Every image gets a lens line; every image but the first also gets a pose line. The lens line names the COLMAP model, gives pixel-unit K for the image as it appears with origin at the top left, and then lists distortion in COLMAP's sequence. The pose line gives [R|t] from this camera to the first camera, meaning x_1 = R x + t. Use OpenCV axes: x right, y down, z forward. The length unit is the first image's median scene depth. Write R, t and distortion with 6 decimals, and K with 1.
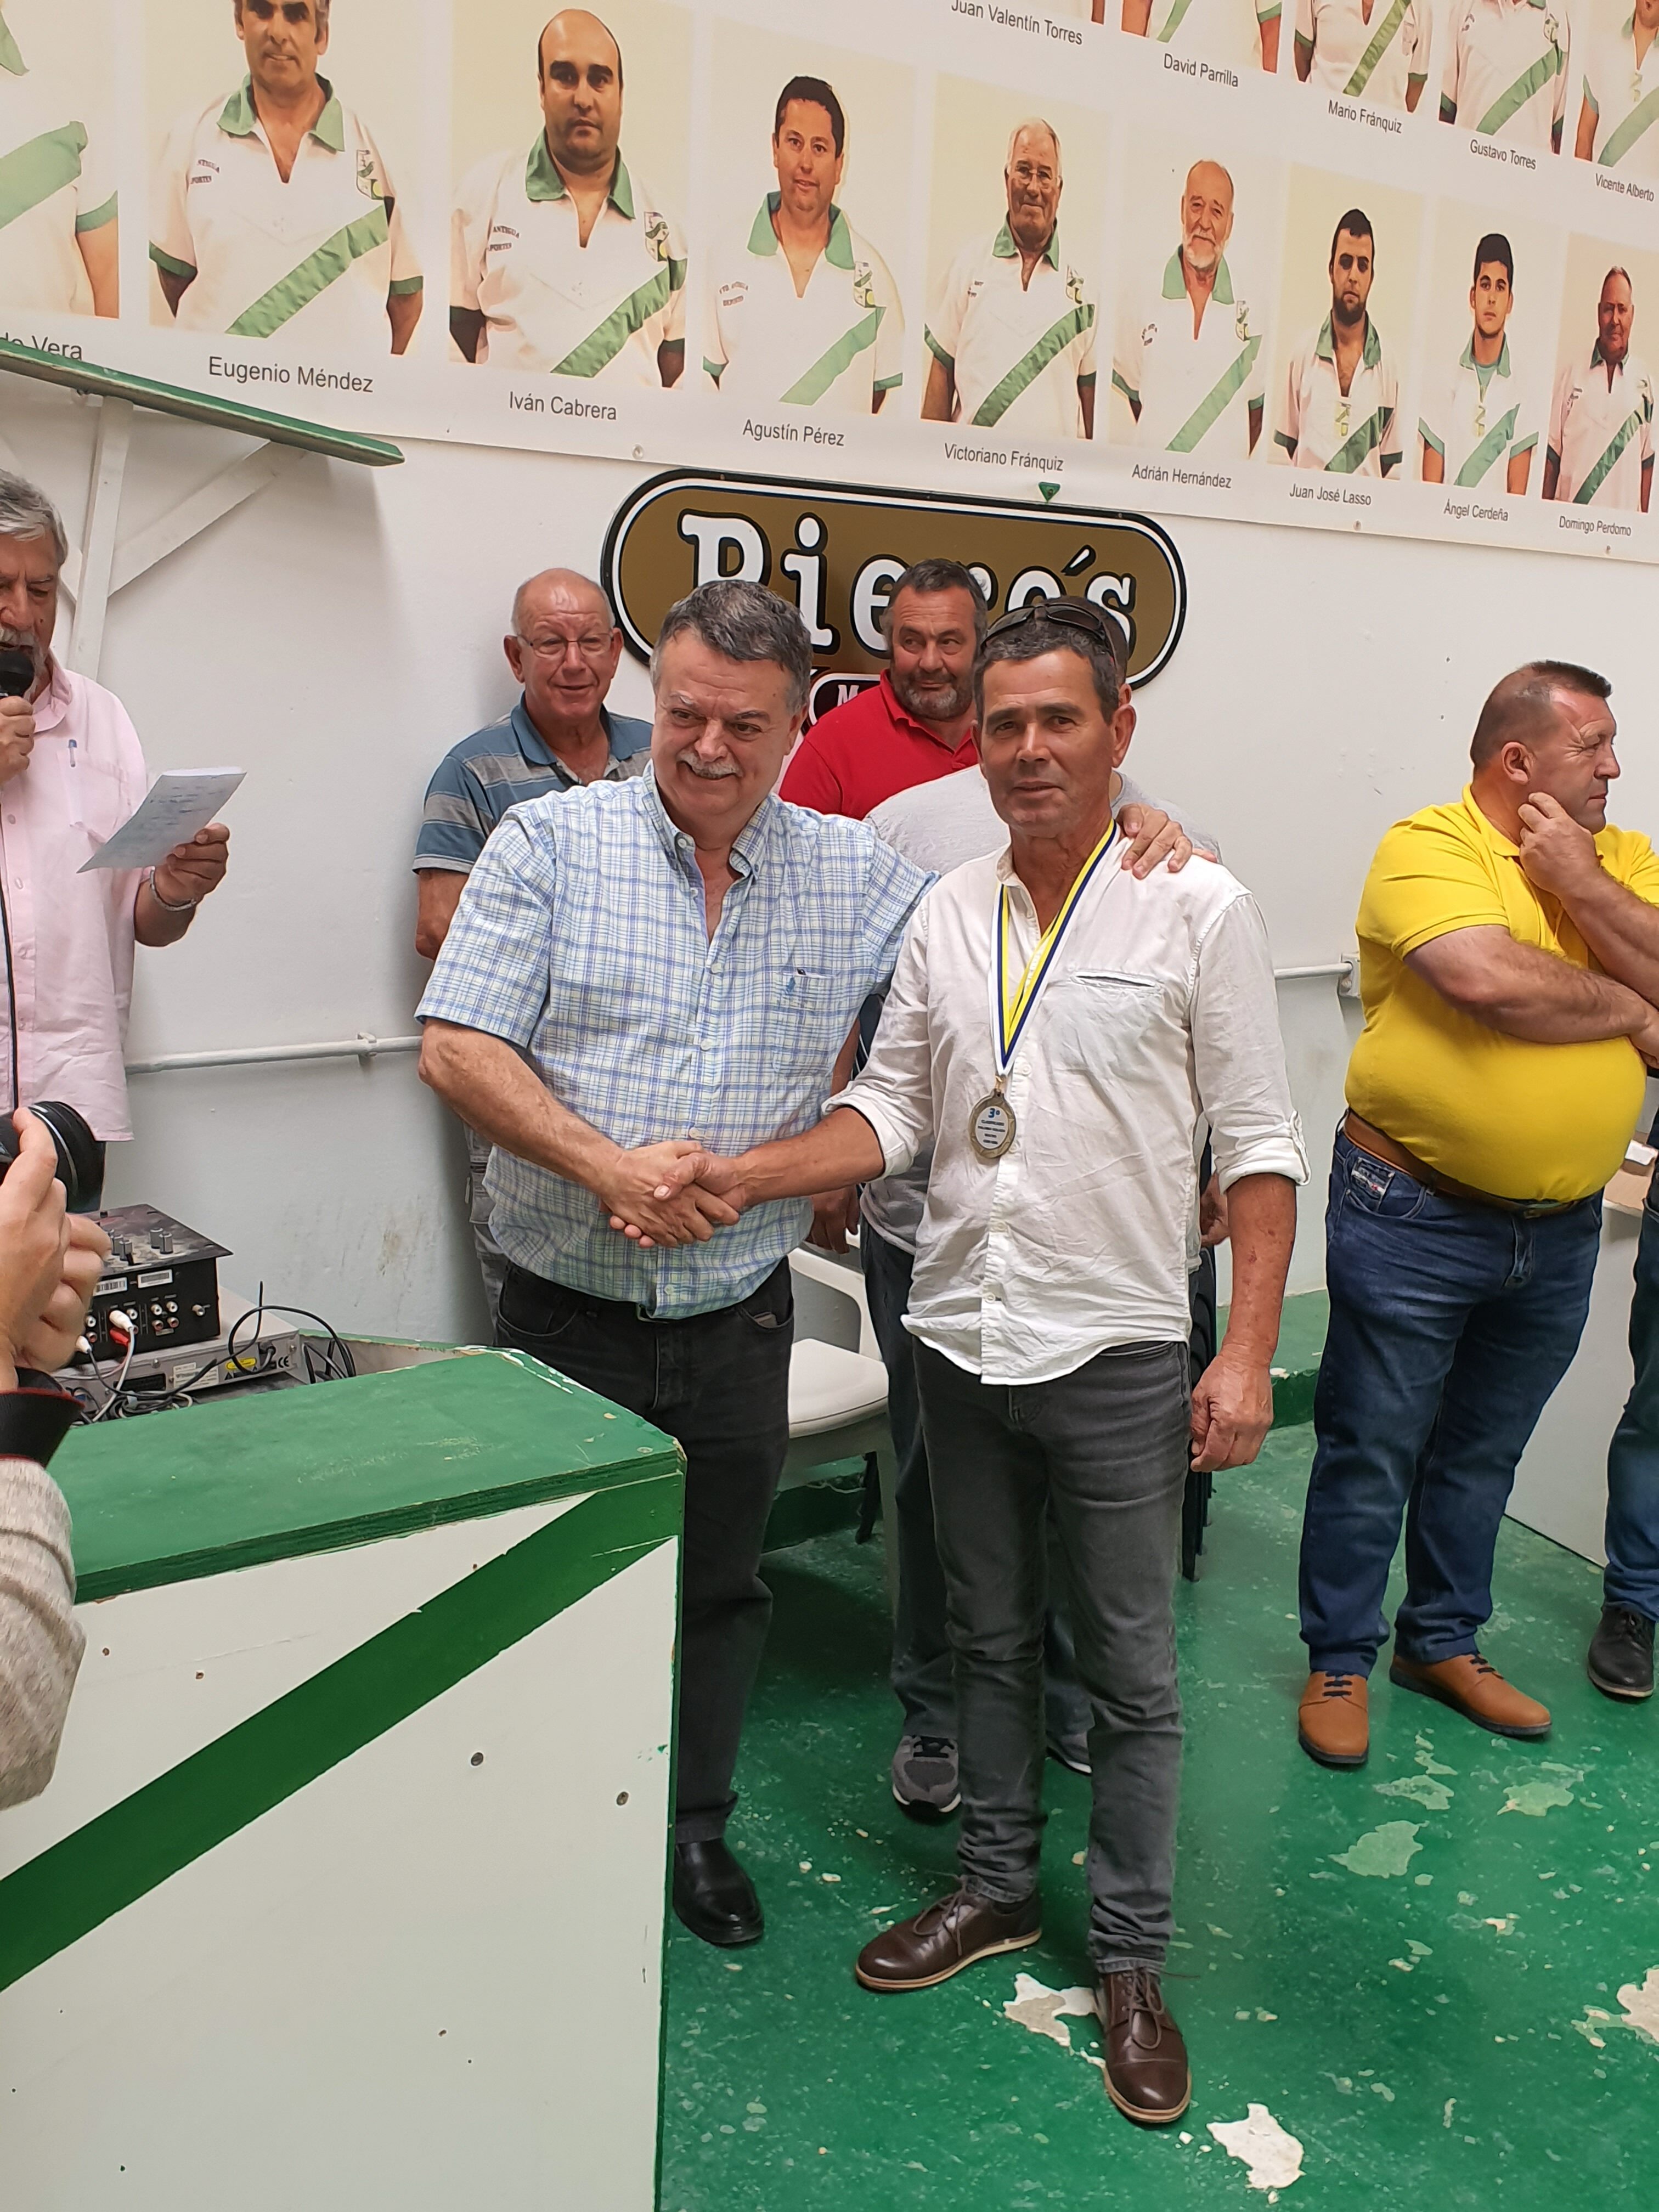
lens RADIAL K [[2306.2, 0, 835.8], [0, 2306.2, 1095.7], [0, 0, 1]] dist [0.012538, 0.000000]
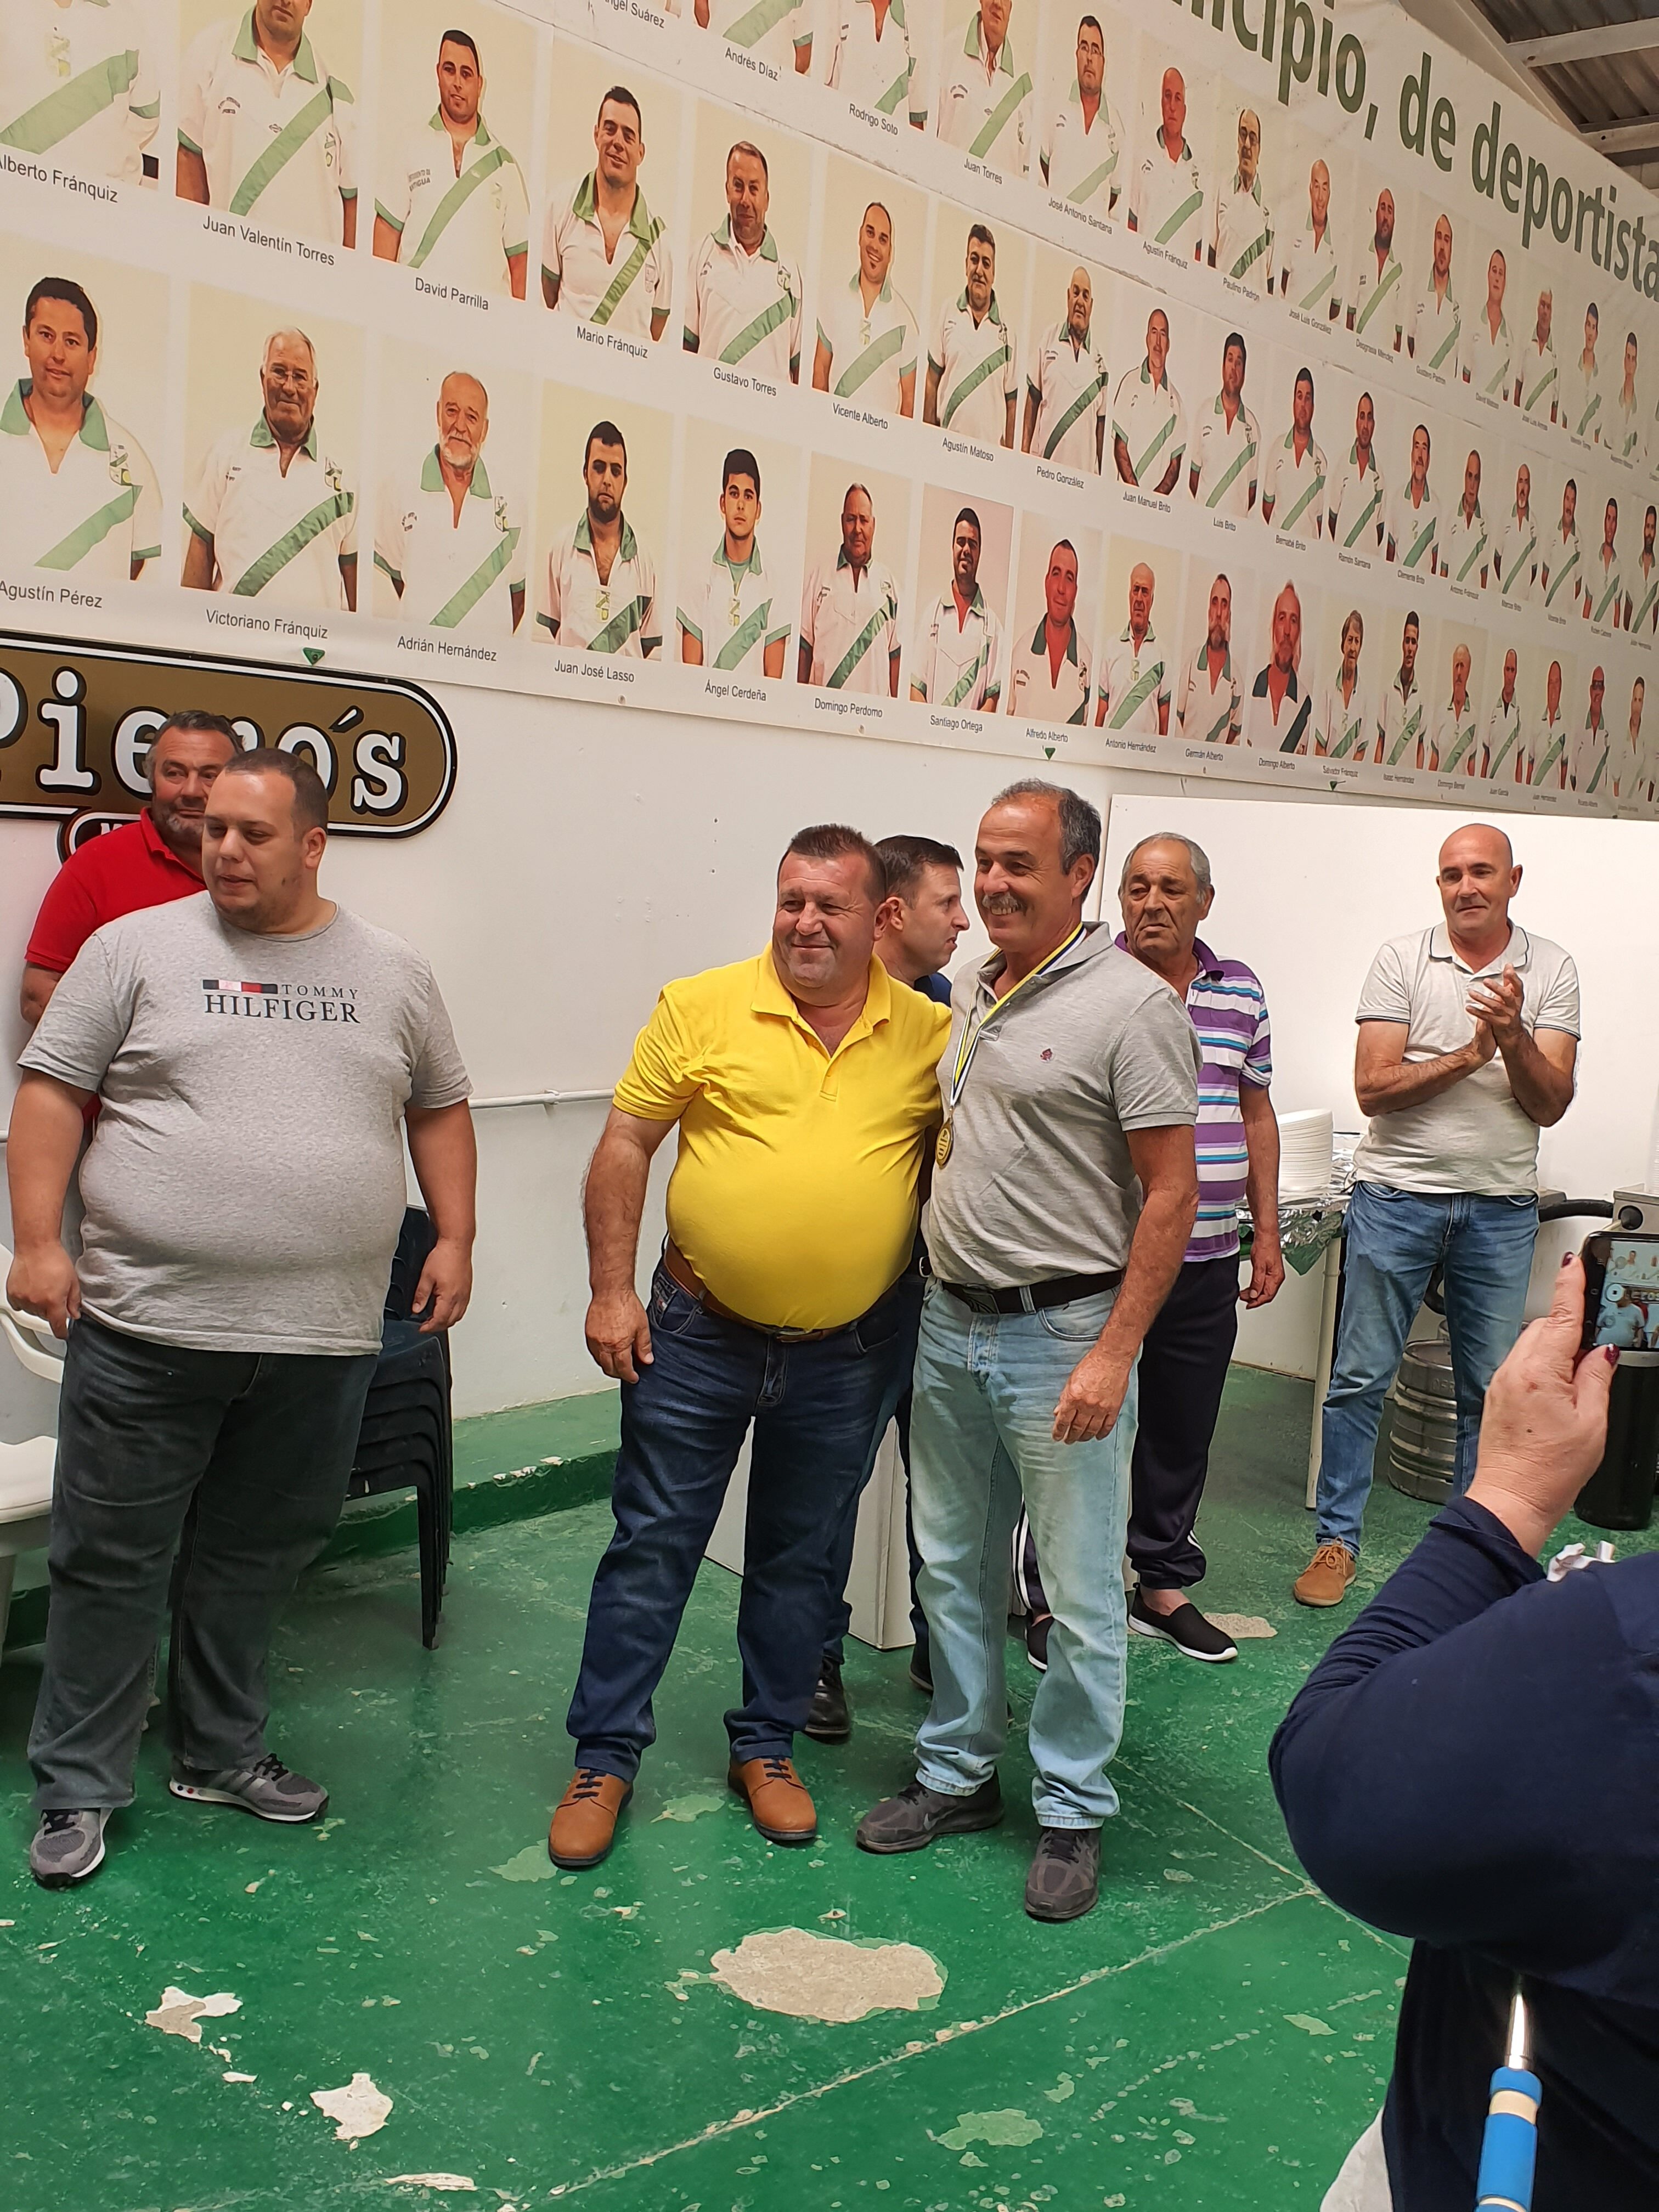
lens RADIAL K [[2306.2, 0, 730.3], [0, 2306.2, 1076.8], [0, 0, 1]] dist [0.012538, 0.000000]
pose [[0.986473, -0.009928, 0.163620, 0.117208], [0.026530, 0.994674, -0.099598, 0.054652], [-0.161760, 0.102592, 0.981483, -0.091324]]
